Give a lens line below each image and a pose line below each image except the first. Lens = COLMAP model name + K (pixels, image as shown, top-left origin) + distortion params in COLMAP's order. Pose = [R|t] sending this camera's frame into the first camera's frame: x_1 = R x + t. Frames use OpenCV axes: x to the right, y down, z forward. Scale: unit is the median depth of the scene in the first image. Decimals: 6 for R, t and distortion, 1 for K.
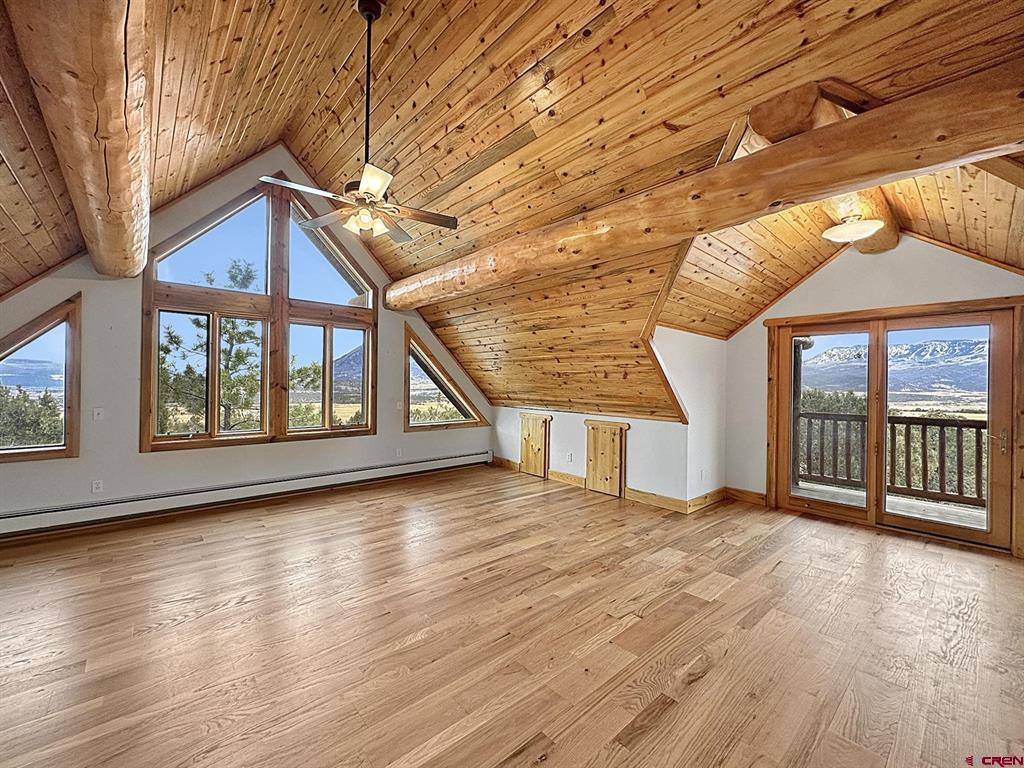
lens RADIAL K [[420.8, 0, 513.0], [0, 420.8, 381.1], [0, 0, 1]] dist [-0.012538, -0.000009]
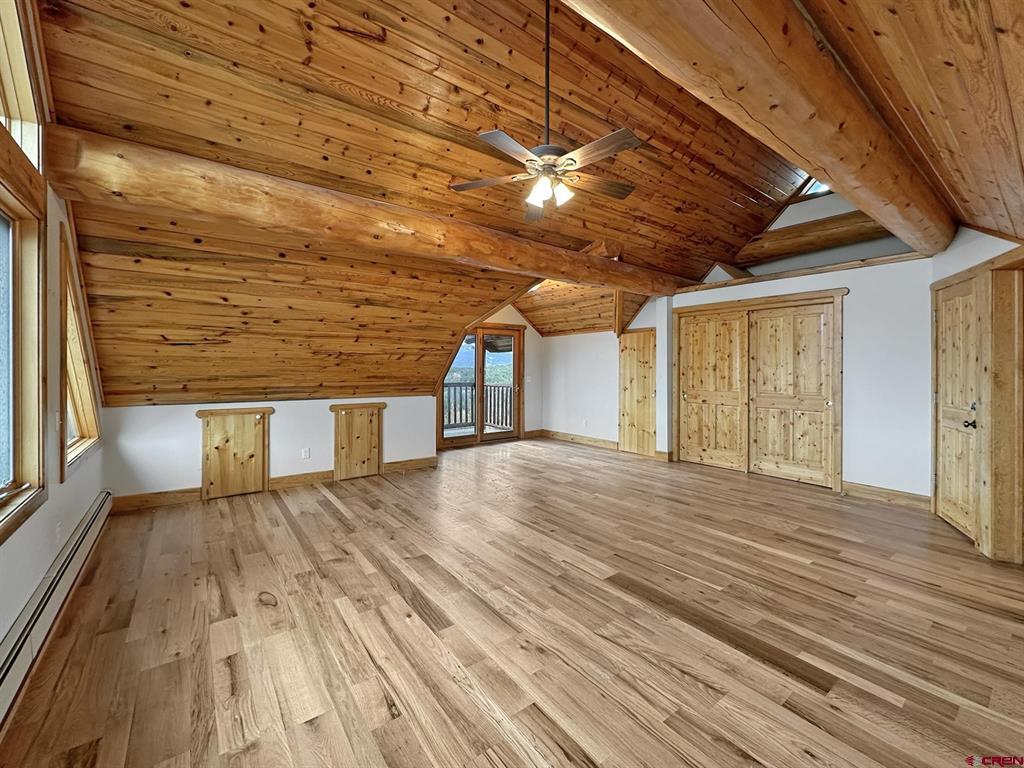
lens RADIAL K [[420.8, 0, 518.4], [0, 420.8, 368.4], [0, 0, 1]] dist [-0.012538, -0.000009]
pose [[0.065319, -0.015765, 0.997740, -0.843741], [-0.005925, 0.999851, 0.016186, -0.004790], [-0.997847, -0.006969, 0.065216, 0.665441]]
